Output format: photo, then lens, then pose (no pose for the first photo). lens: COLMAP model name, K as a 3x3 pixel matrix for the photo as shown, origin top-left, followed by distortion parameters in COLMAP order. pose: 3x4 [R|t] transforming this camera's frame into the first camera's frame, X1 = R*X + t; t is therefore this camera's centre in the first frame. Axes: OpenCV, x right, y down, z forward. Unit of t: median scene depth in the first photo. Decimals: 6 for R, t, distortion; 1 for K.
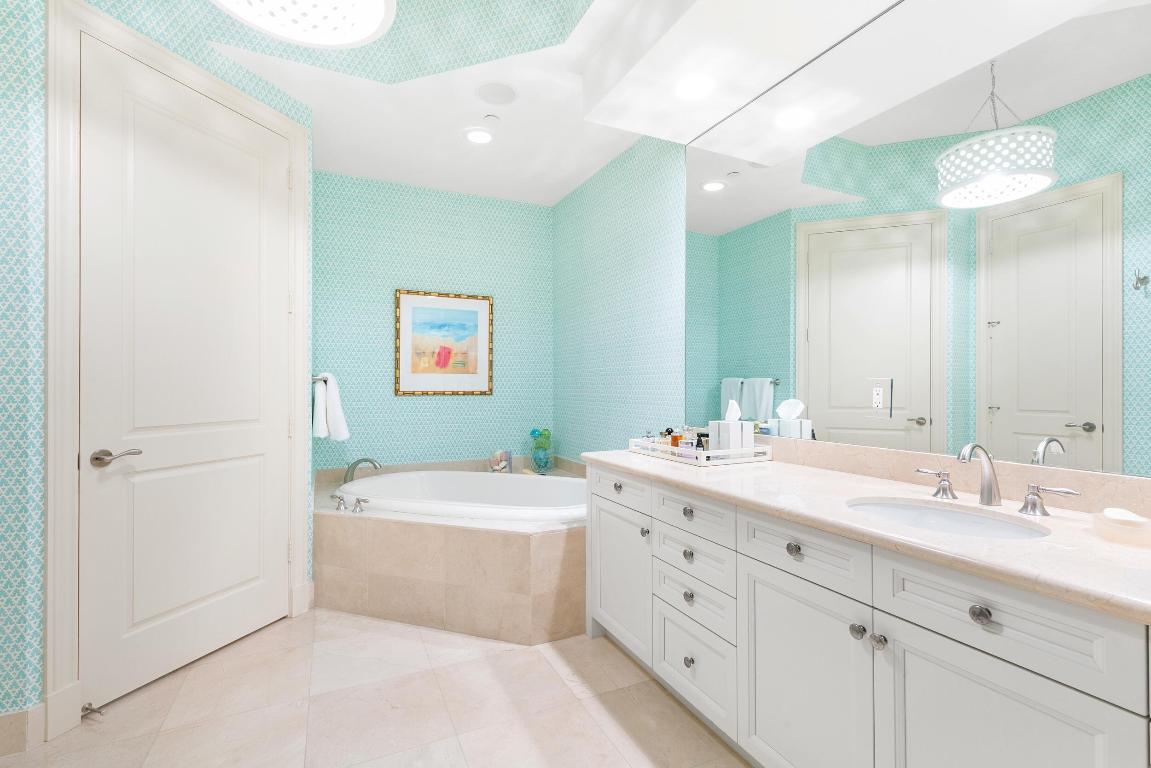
lens RADIAL K [[516.2, 0, 572.1], [0, 516.2, 384.4], [0, 0, 1]] dist [-0.001195, 0.001127]
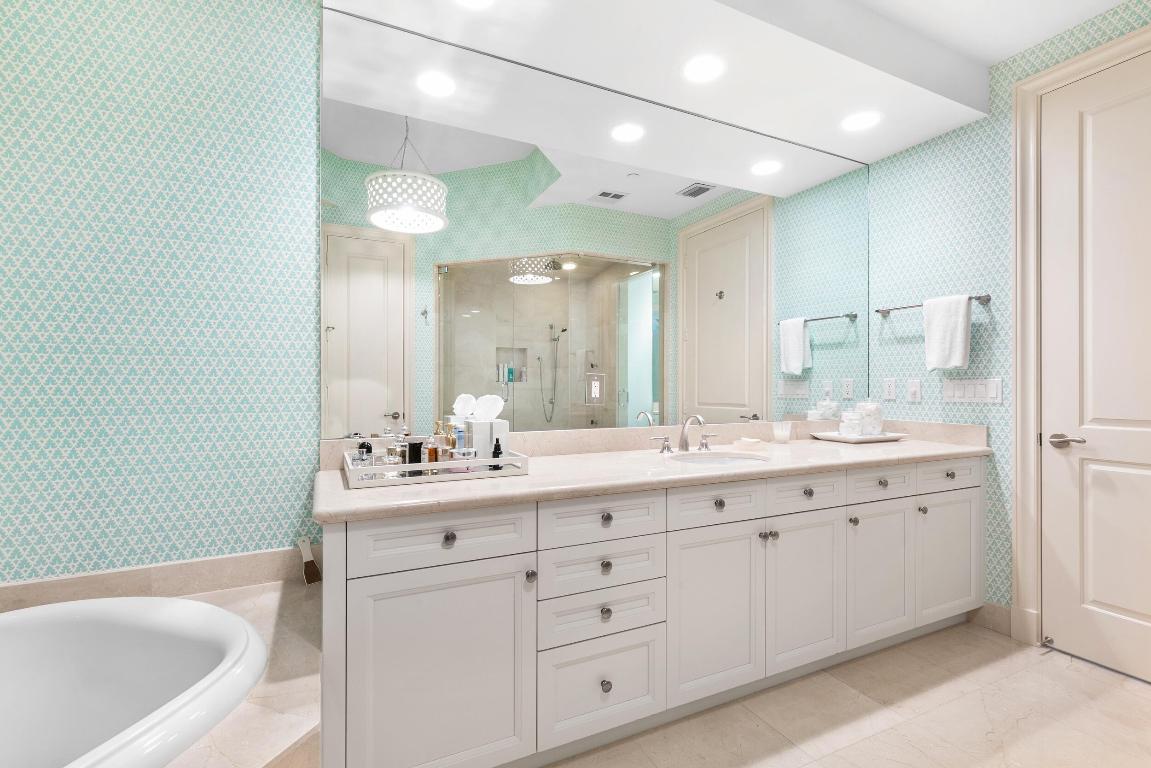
lens RADIAL K [[516.2, 0, 572.4], [0, 516.2, 387.5], [0, 0, 1]] dist [-0.001195, 0.001127]
pose [[-0.007550, 0.003091, 0.999967, -0.661797], [-0.005033, 0.999982, -0.003129, 0.025872], [-0.999959, -0.005057, -0.007534, 1.064301]]
